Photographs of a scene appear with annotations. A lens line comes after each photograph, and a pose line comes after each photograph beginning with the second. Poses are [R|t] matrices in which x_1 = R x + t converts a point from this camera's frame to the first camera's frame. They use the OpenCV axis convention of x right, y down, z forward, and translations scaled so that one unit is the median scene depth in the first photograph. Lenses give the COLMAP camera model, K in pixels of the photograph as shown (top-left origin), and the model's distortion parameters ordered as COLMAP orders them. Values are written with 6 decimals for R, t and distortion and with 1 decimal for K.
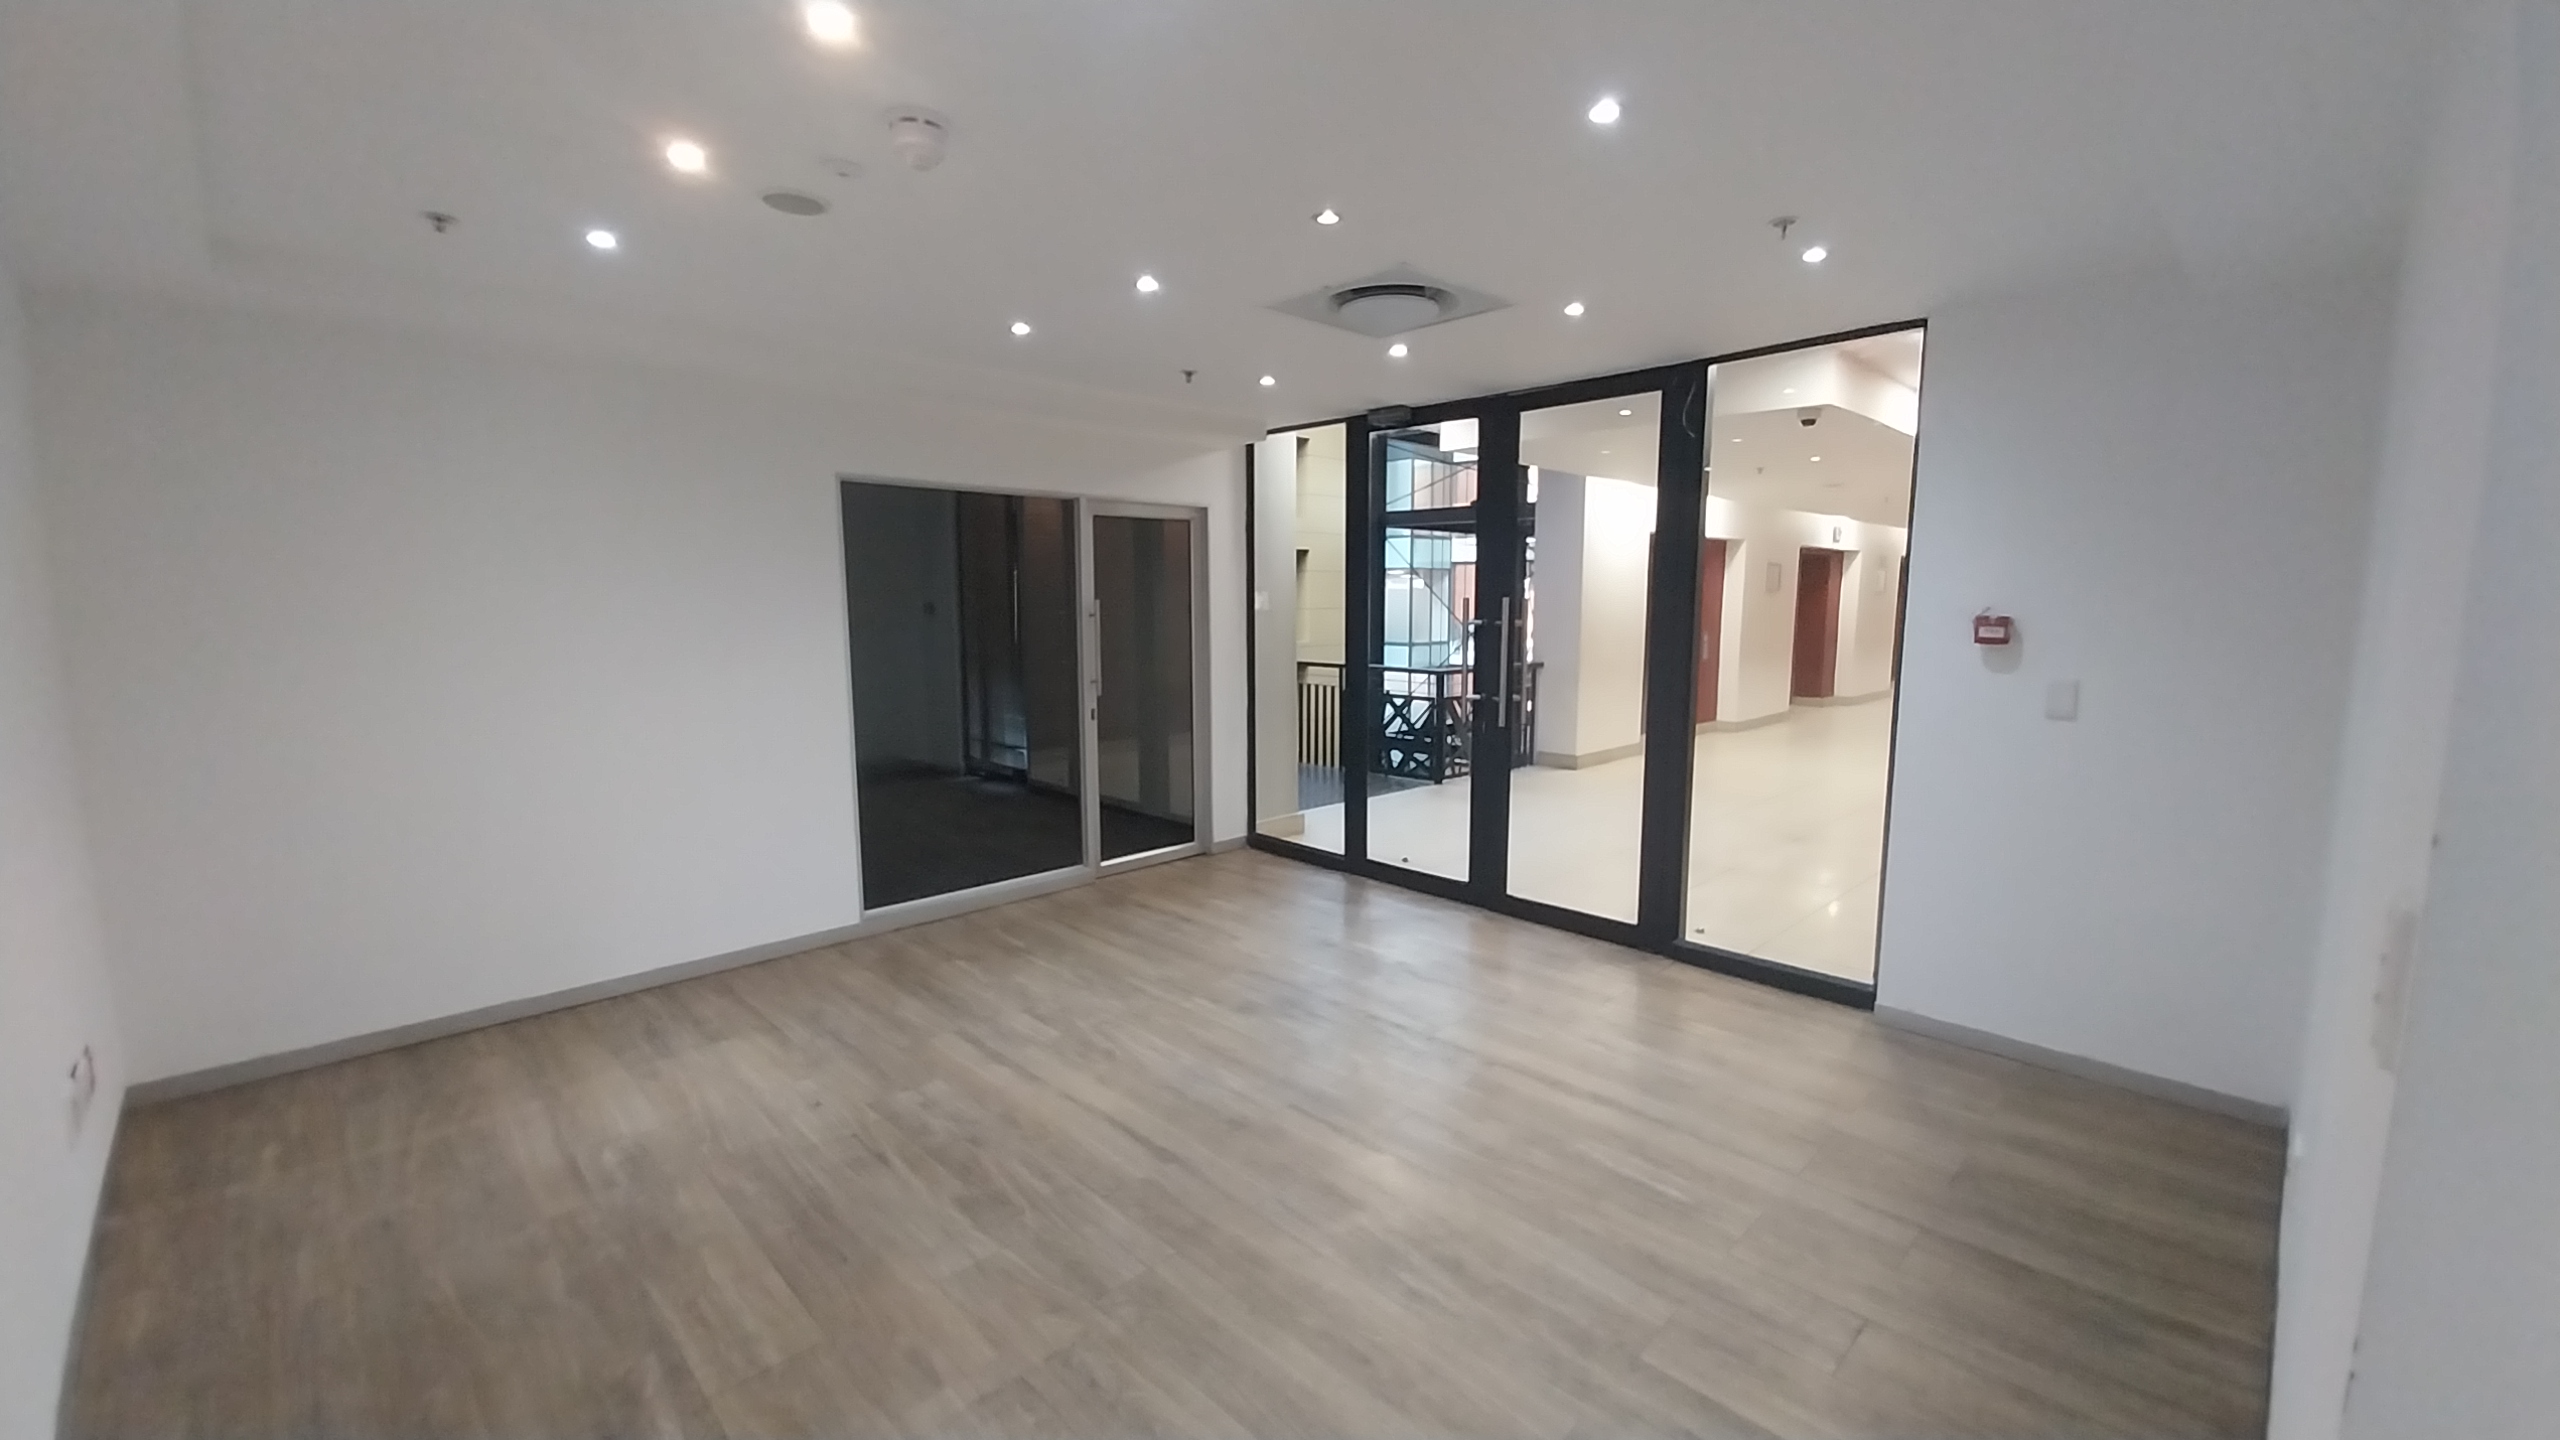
lens RADIAL K [[1005.4, 0, 1298.7], [0, 1005.4, 717.1], [0, 0, 1]] dist [0.019209, -0.015982]
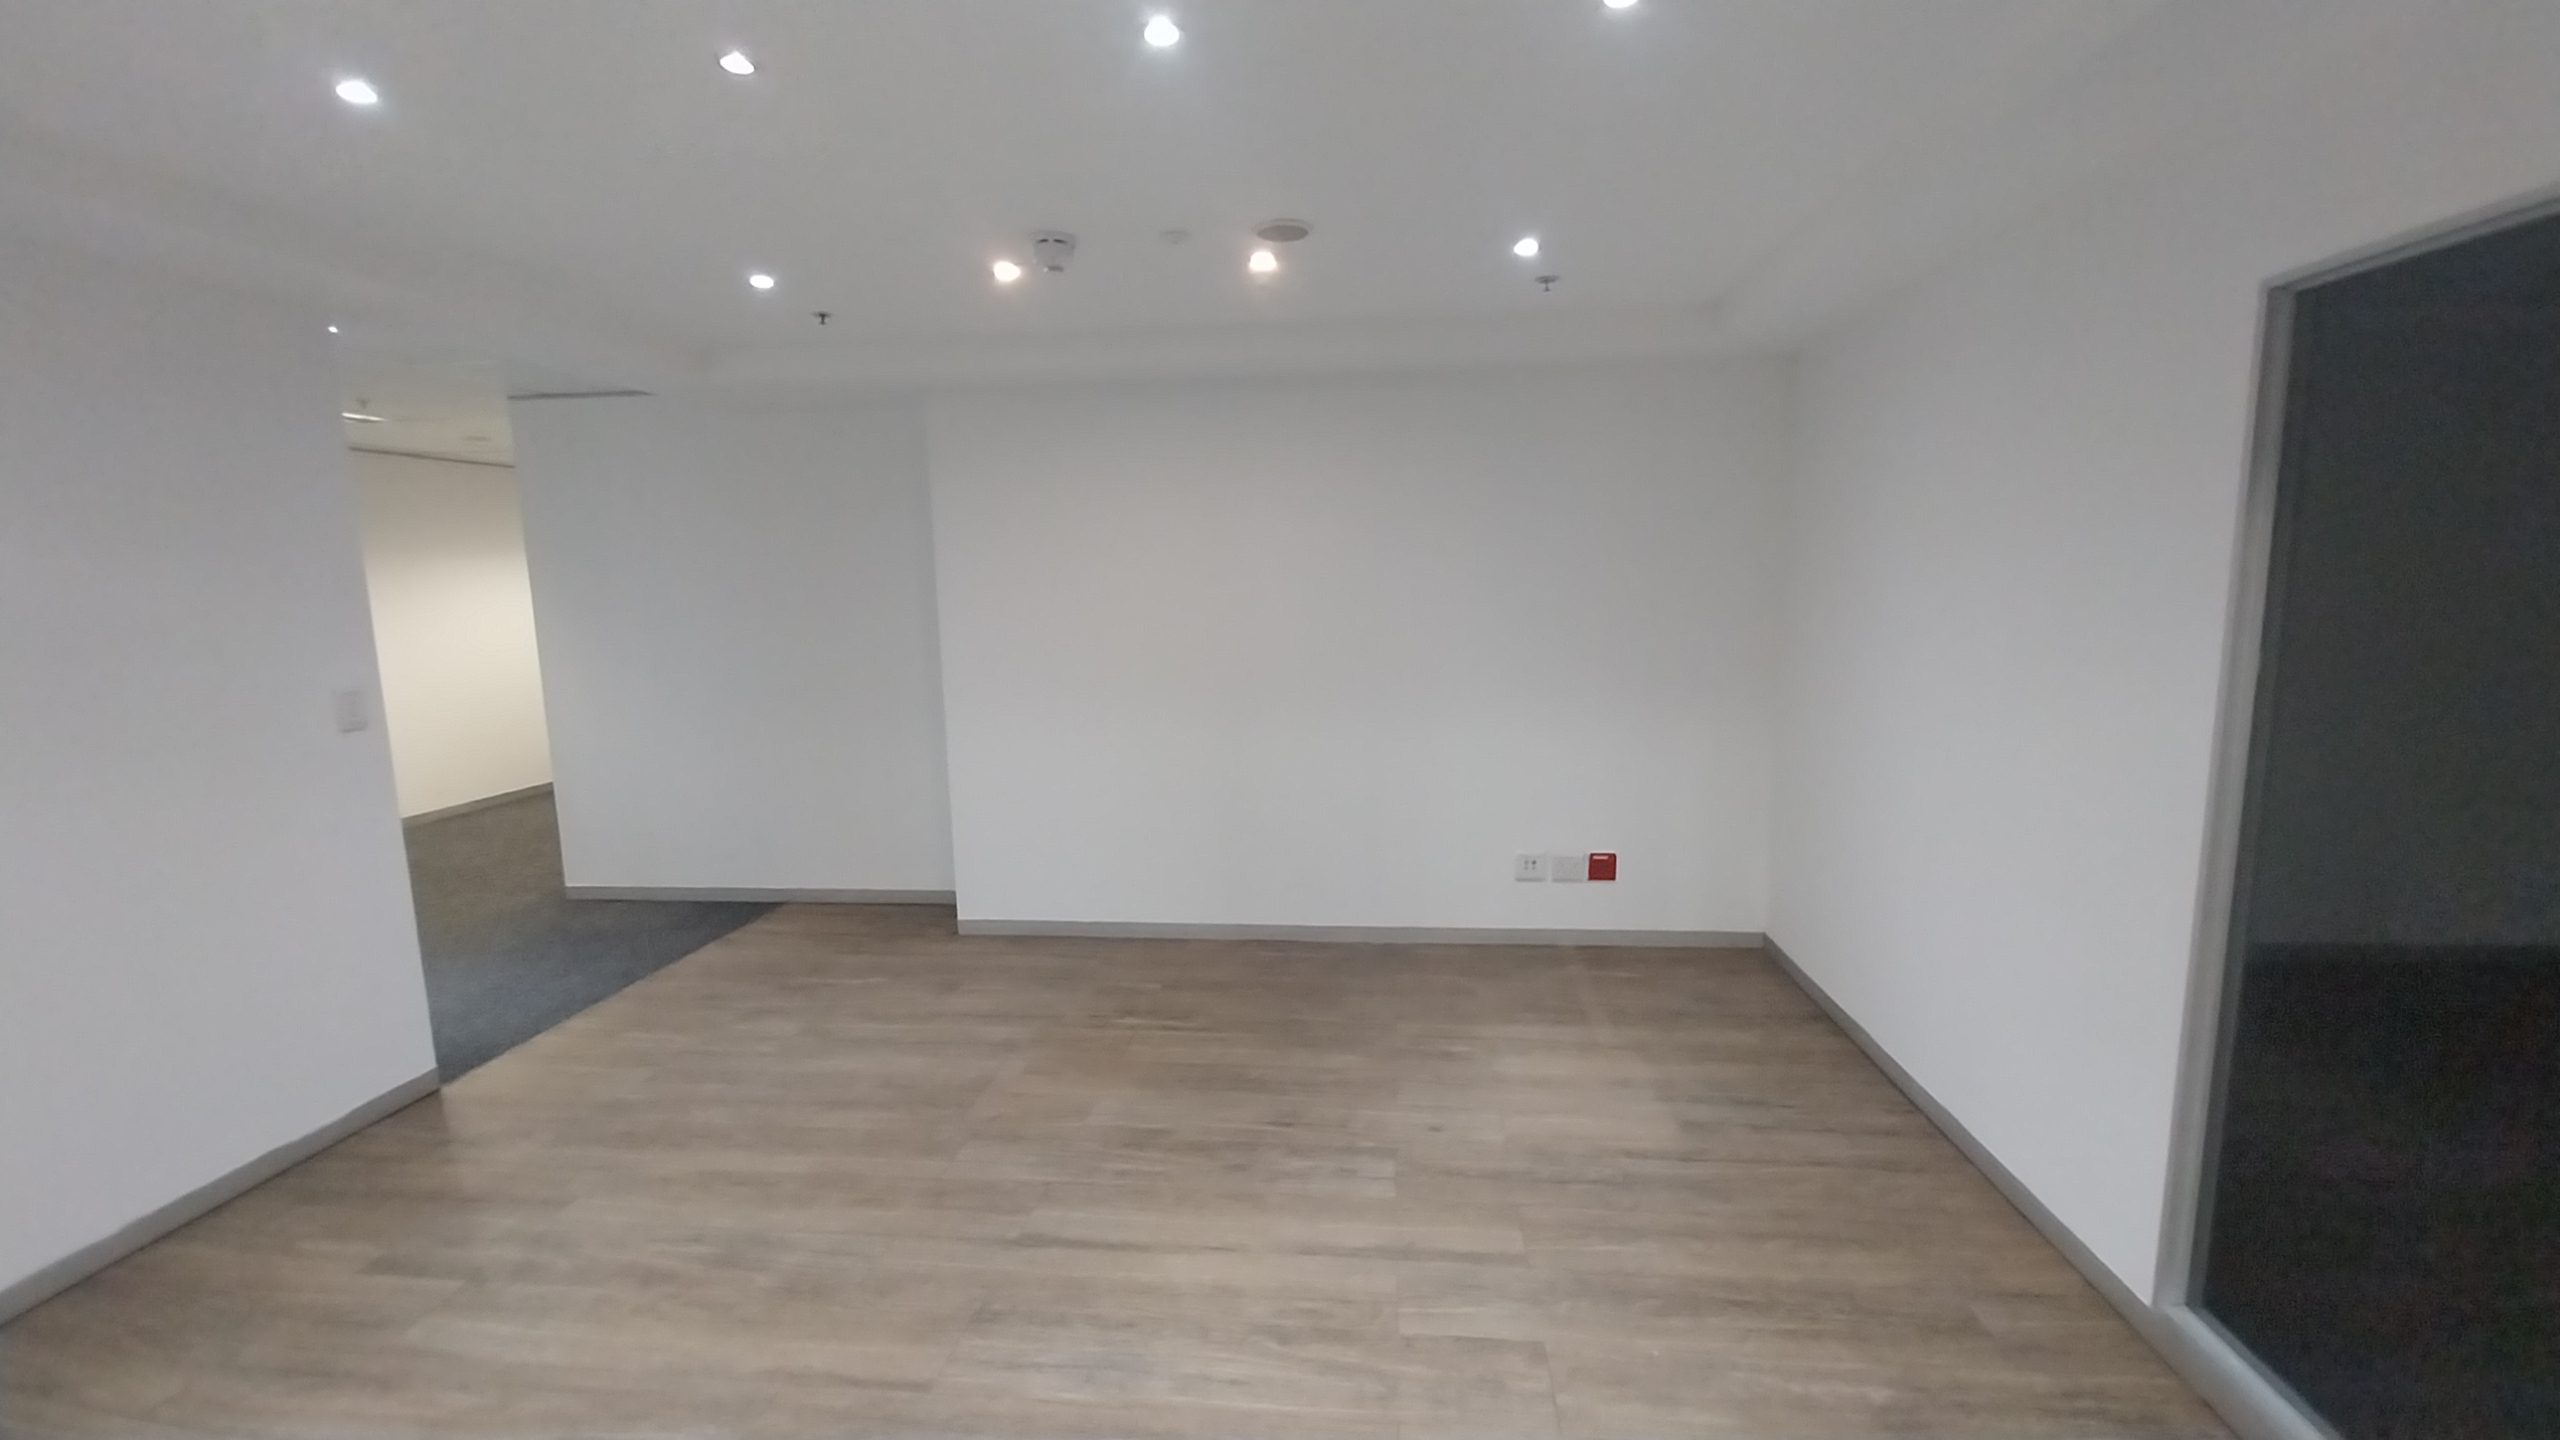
lens RADIAL K [[1005.4, 0, 1298.7], [0, 1005.4, 717.1], [0, 0, 1]] dist [0.019209, -0.015982]
pose [[-0.782597, 0.094570, -0.615304, 0.179382], [-0.055104, 0.973991, 0.219785, -0.206666], [0.620086, 0.205909, -0.757031, 1.688515]]
